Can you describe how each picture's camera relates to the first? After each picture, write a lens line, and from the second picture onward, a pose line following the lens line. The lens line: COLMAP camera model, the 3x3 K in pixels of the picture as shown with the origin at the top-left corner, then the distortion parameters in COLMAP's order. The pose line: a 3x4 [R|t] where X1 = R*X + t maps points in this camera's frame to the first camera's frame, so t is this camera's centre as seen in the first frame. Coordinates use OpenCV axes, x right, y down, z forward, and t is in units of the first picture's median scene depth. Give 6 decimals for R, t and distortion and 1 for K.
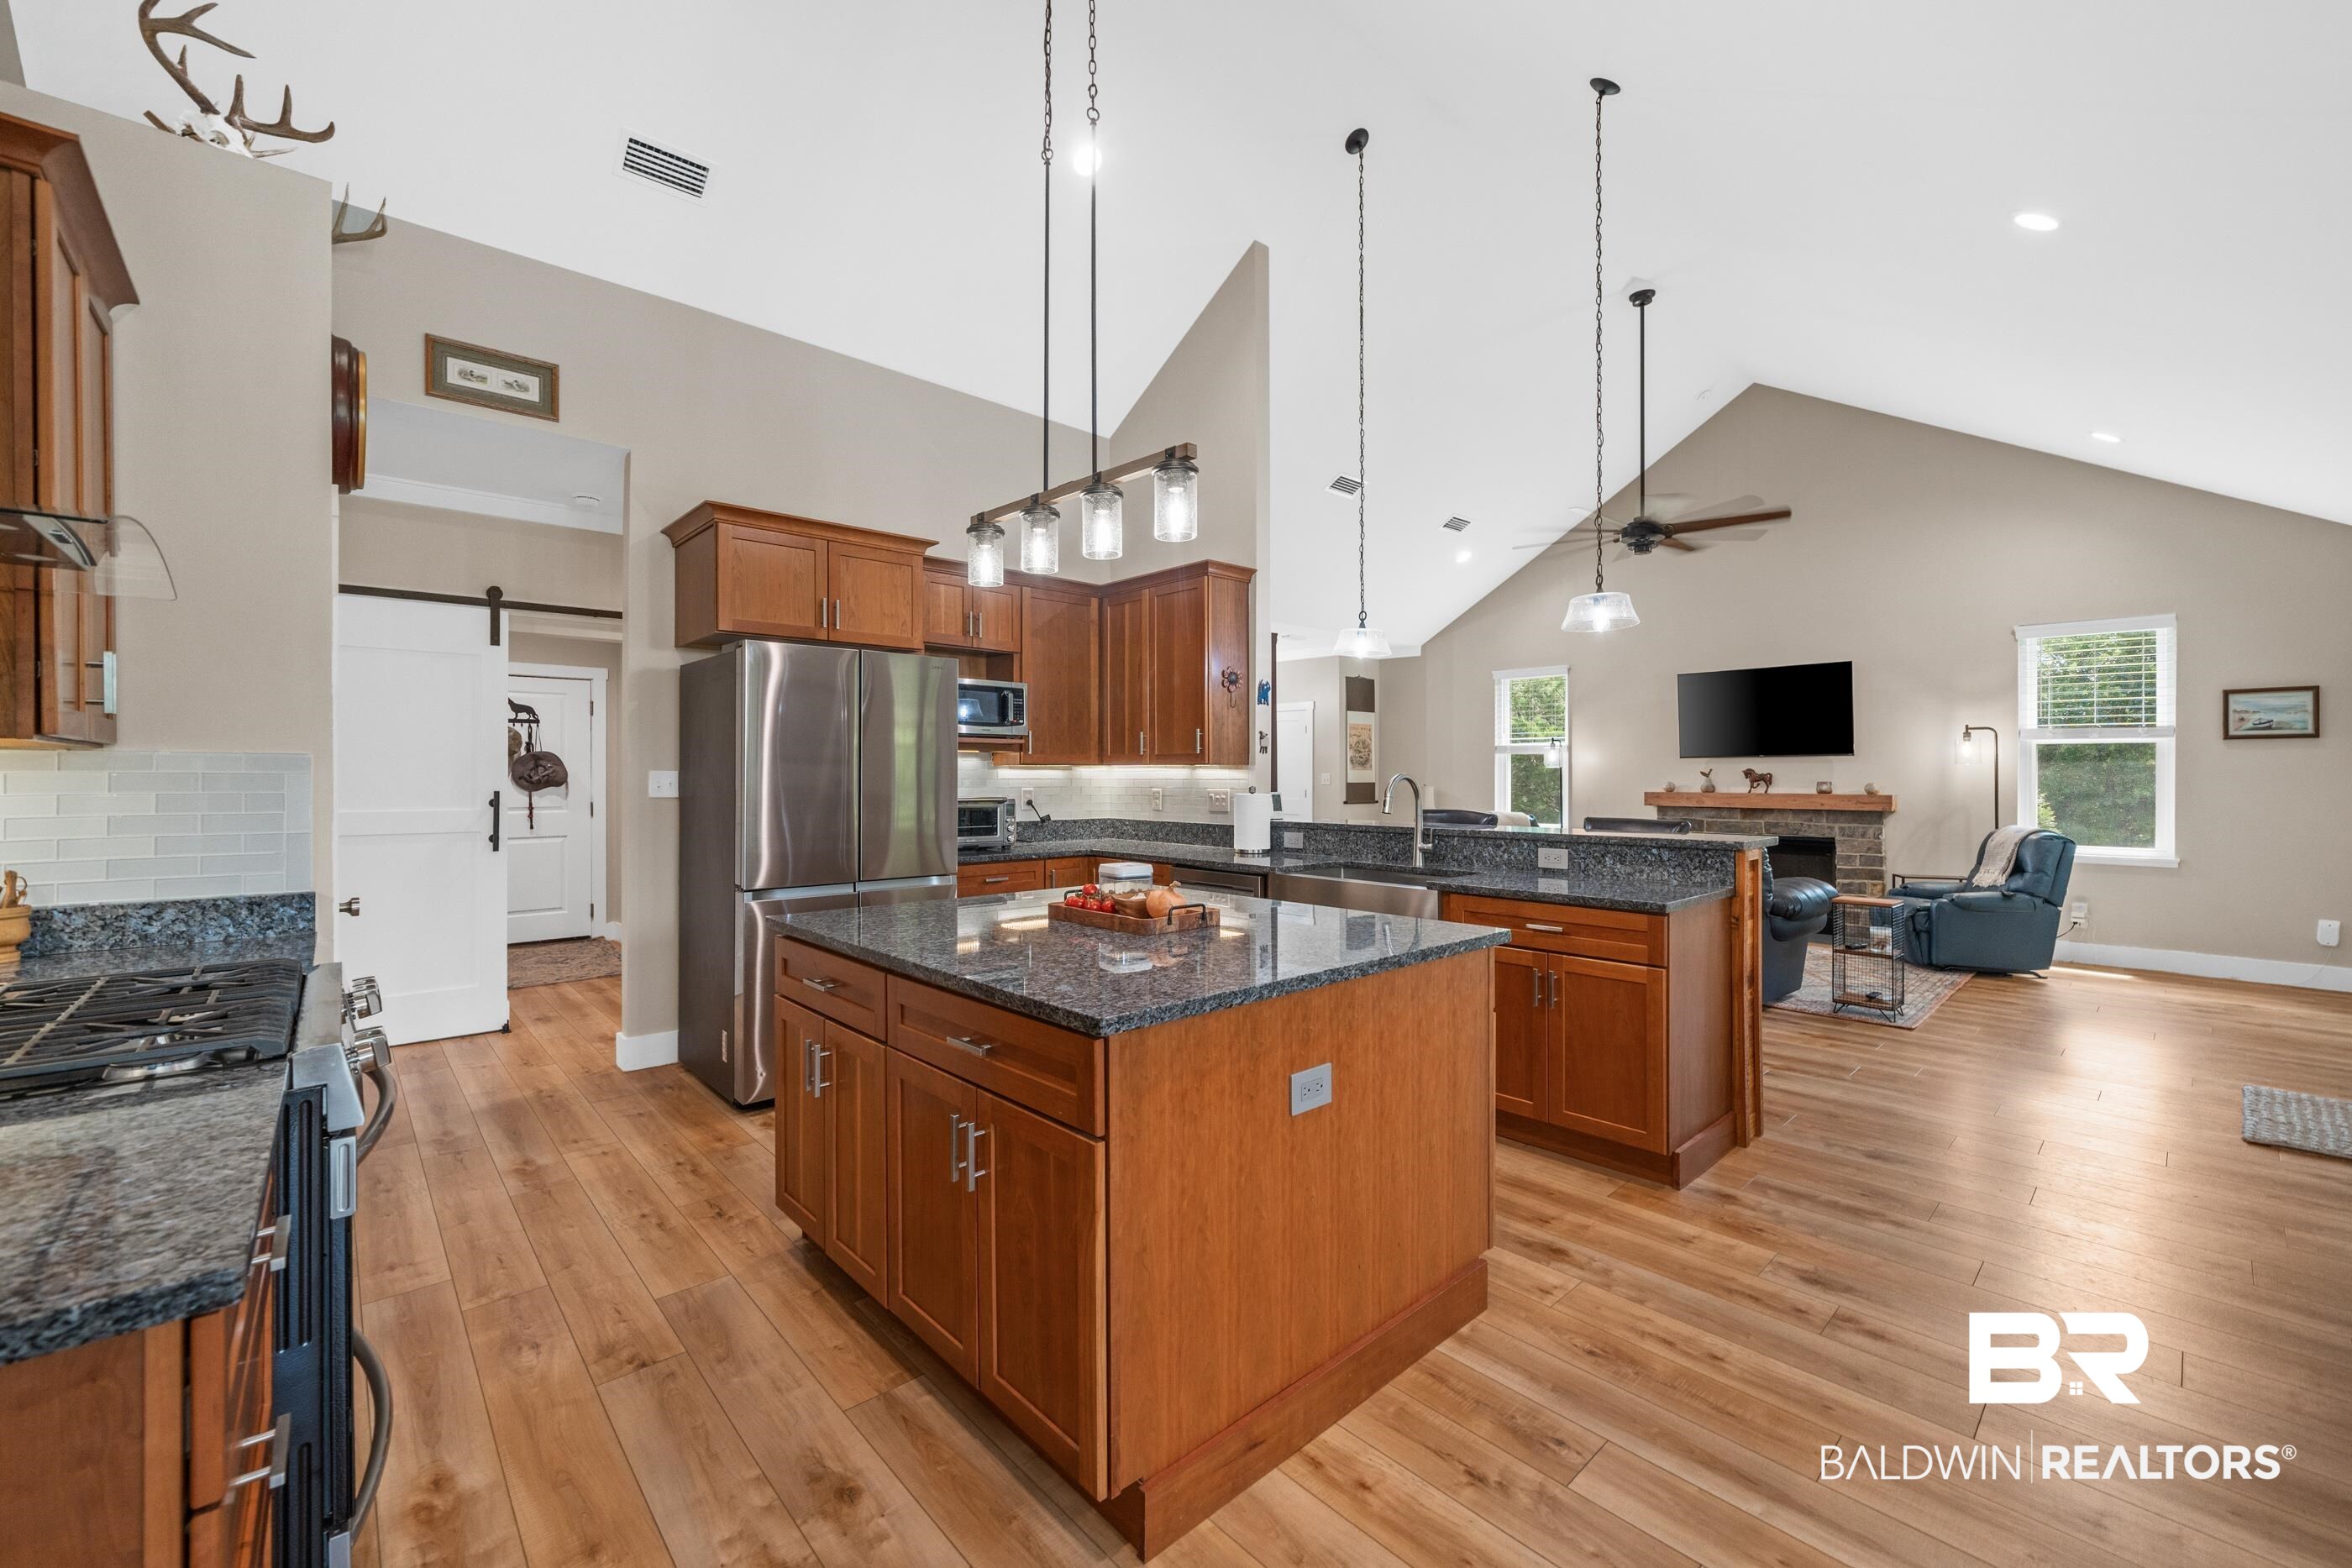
lens RADIAL K [[939.1, 0, 1169.7], [0, 939.1, 778.0], [0, 0, 1]] dist [-0.002721, 0.000255]
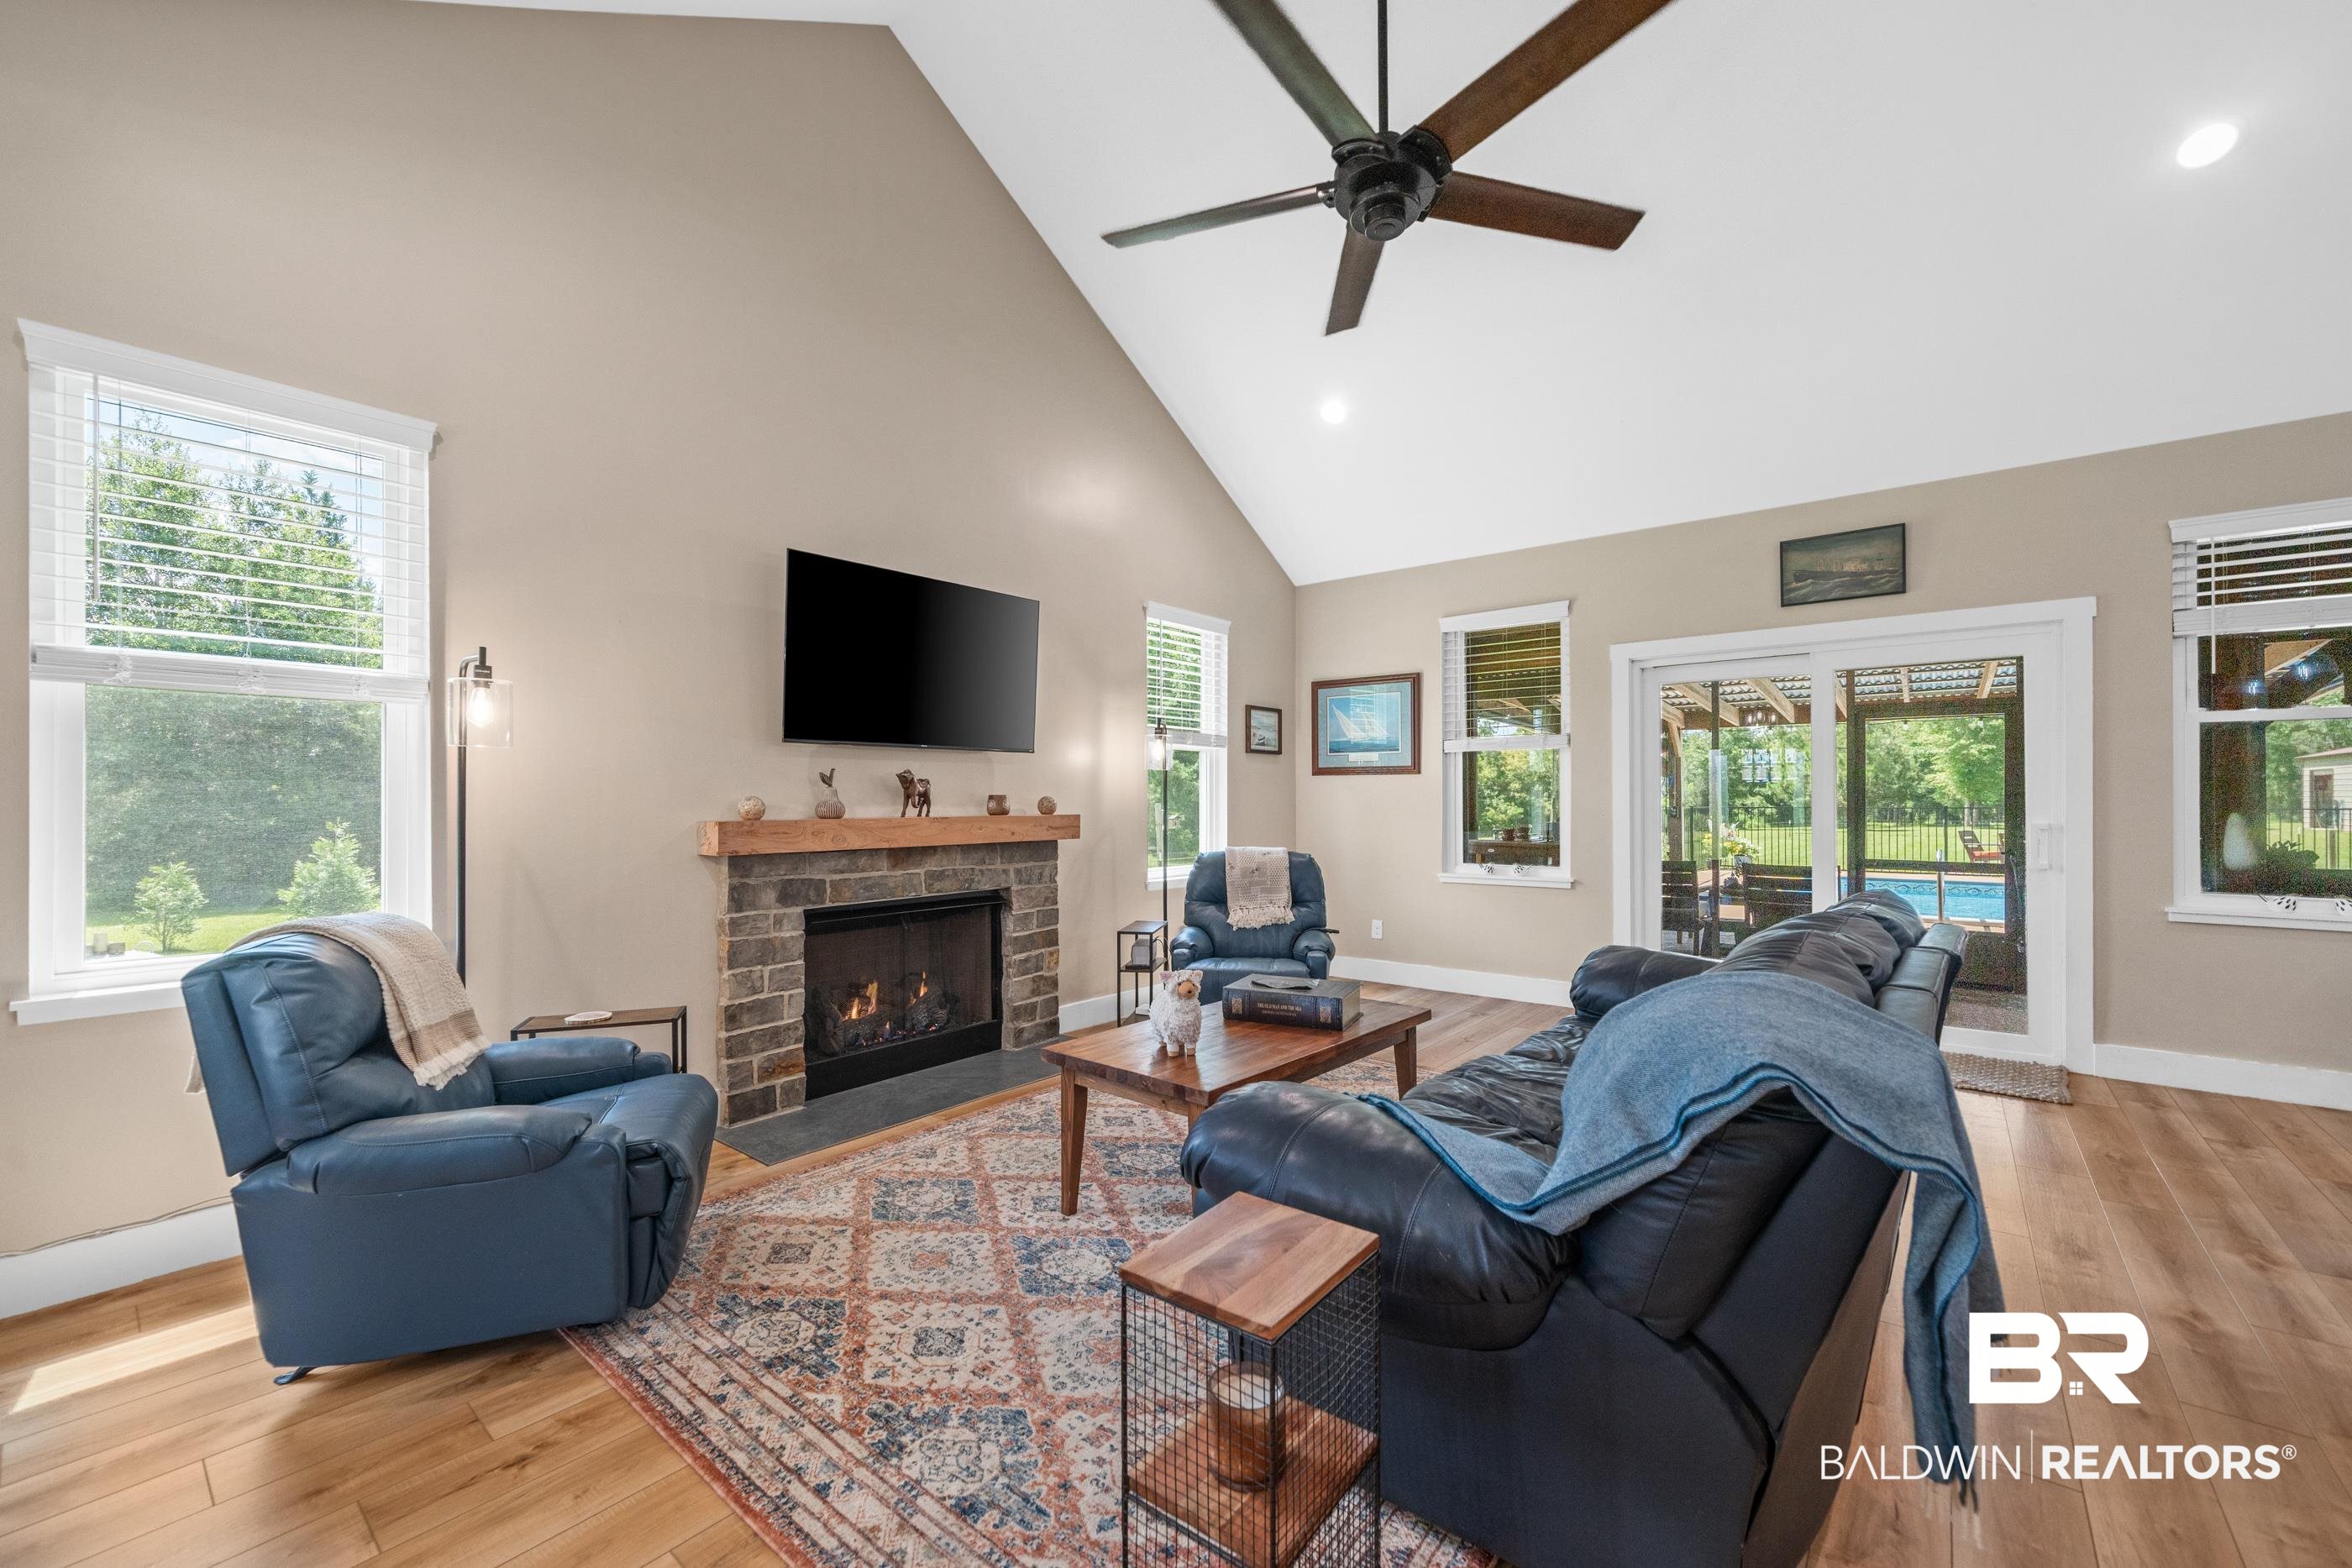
lens RADIAL K [[939.1, 0, 1176.2], [0, 939.1, 797.4], [0, 0, 1]] dist [-0.002721, 0.000255]
pose [[-0.151640, 0.002552, 0.988433, 0.151220], [0.008471, 0.999963, -0.001282, 0.011908], [-0.988399, 0.008179, -0.151656, 1.517552]]
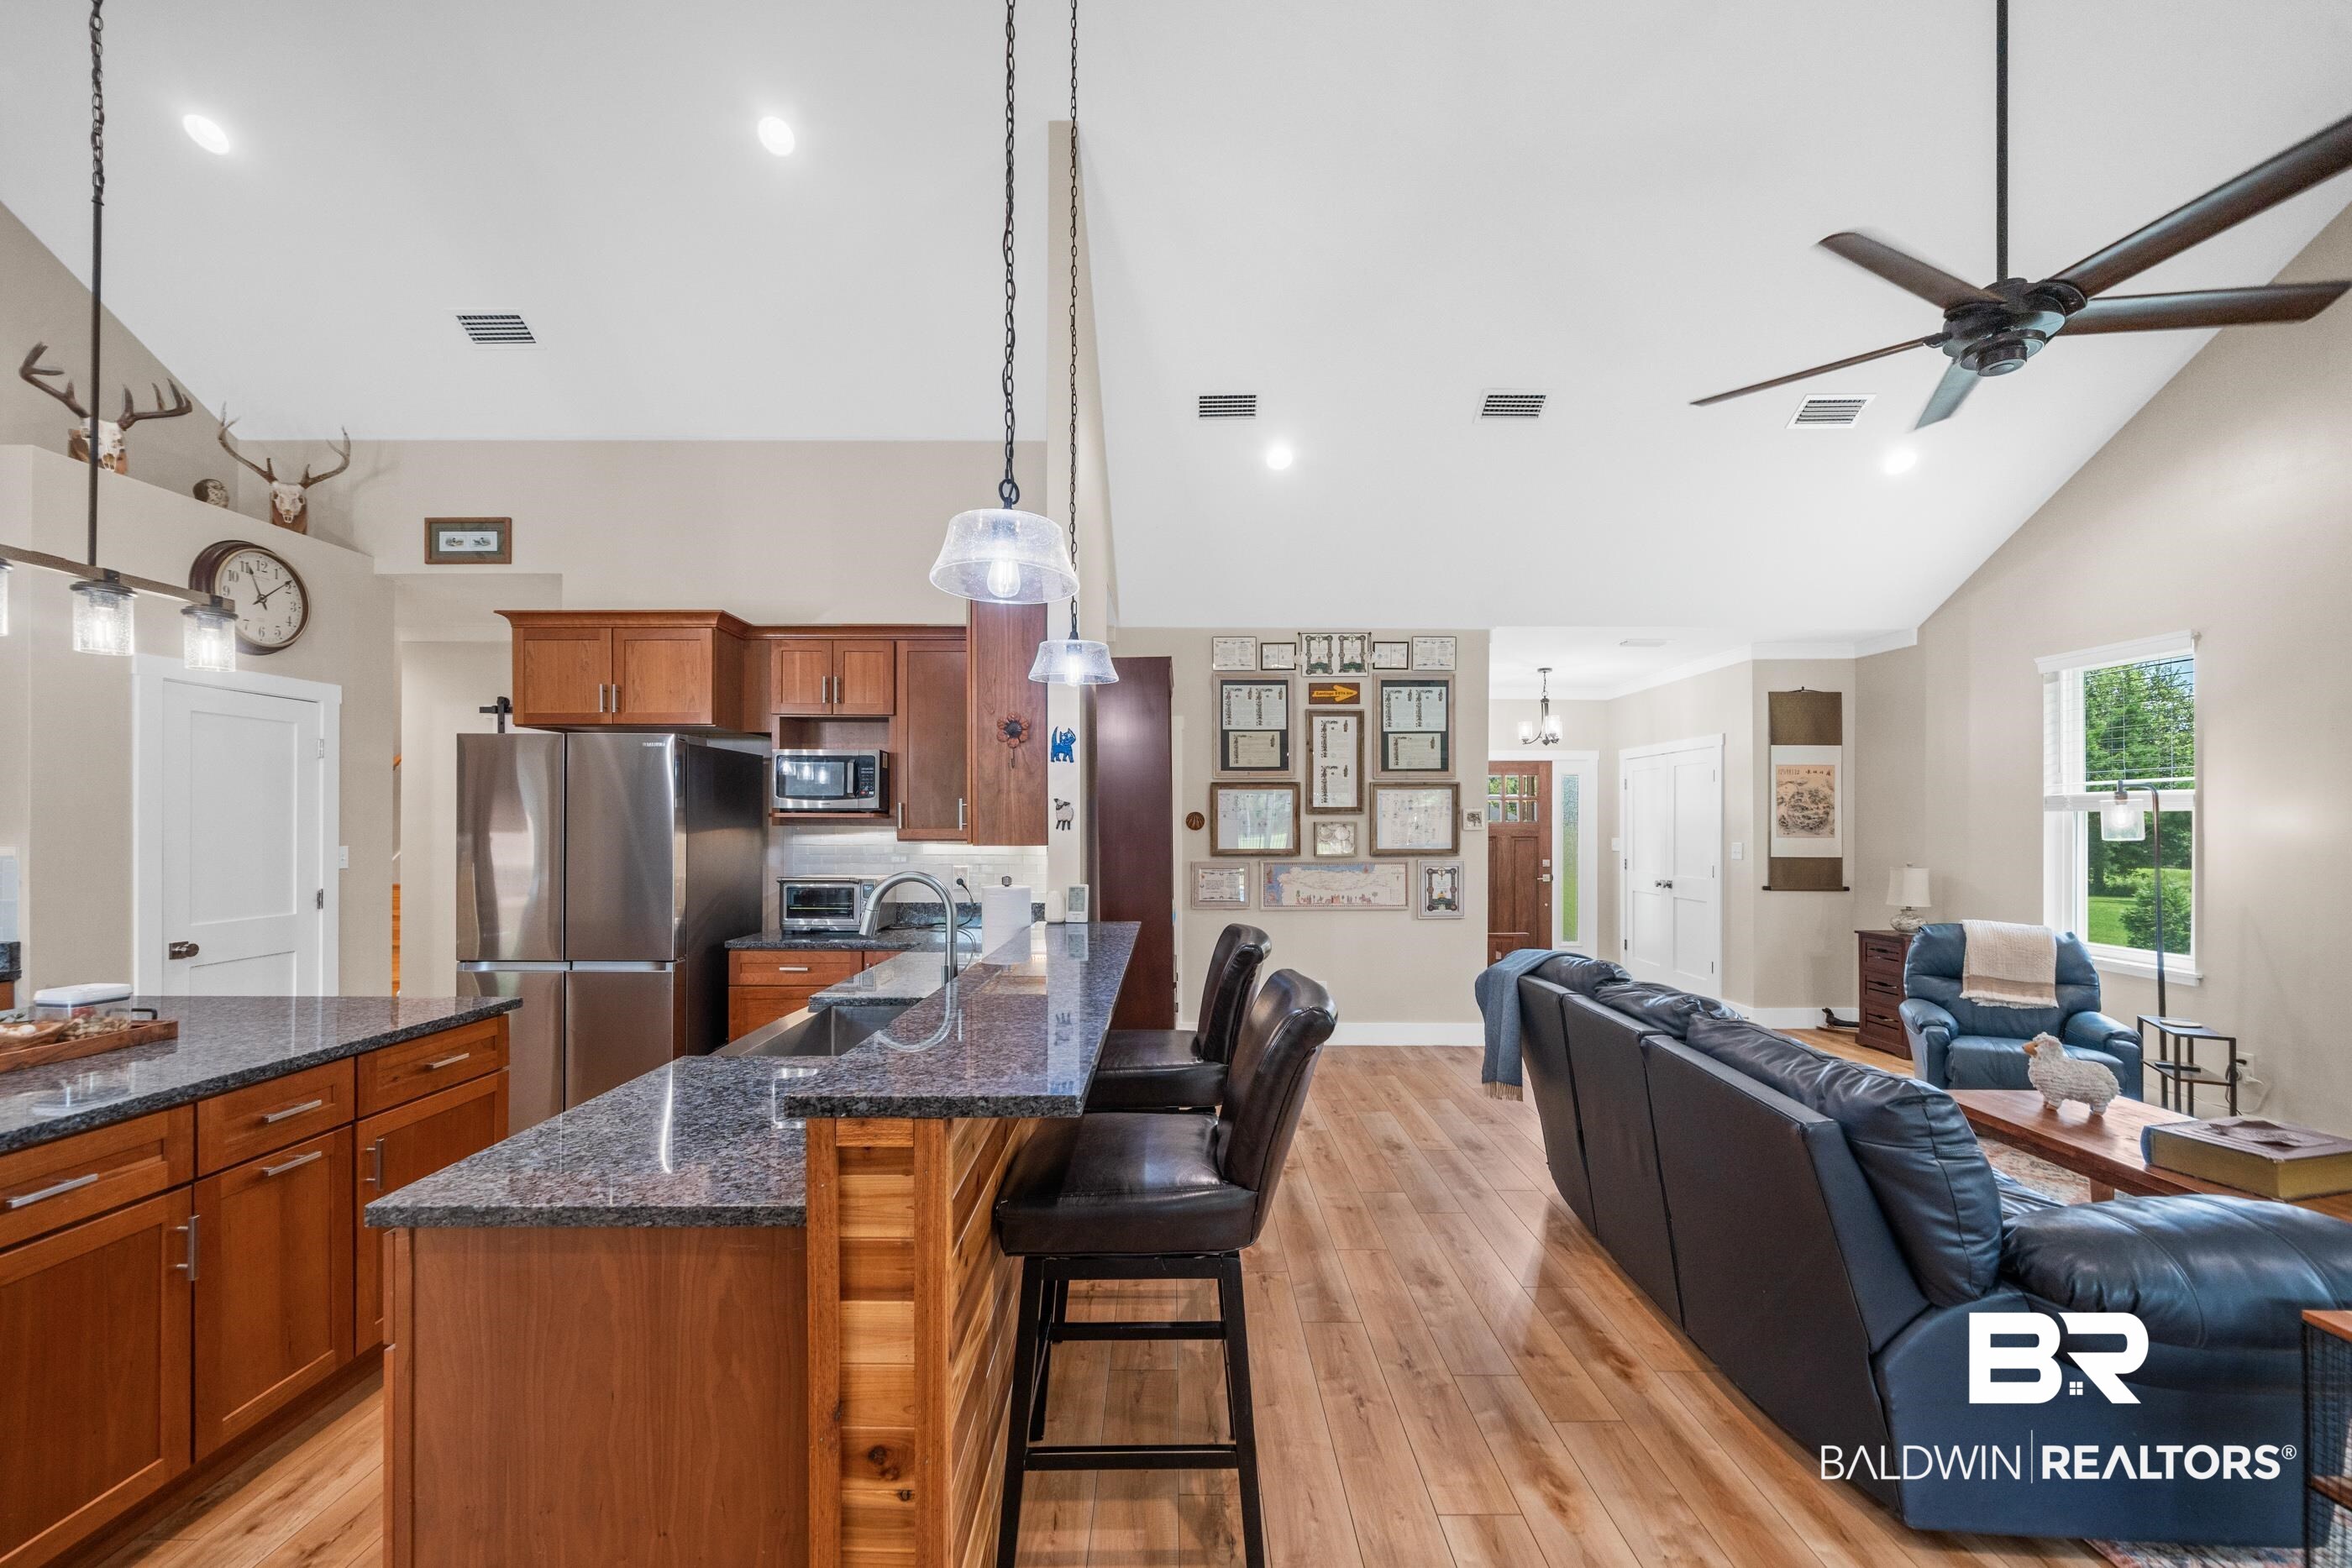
lens RADIAL K [[939.1, 0, 1175.6], [0, 939.1, 818.4], [0, 0, 1]] dist [-0.002721, 0.000255]
pose [[0.745915, -0.003387, -0.666033, 0.668389], [-0.003618, 0.999952, -0.009138, -0.030479], [0.666032, 0.009225, 0.745866, 0.547054]]
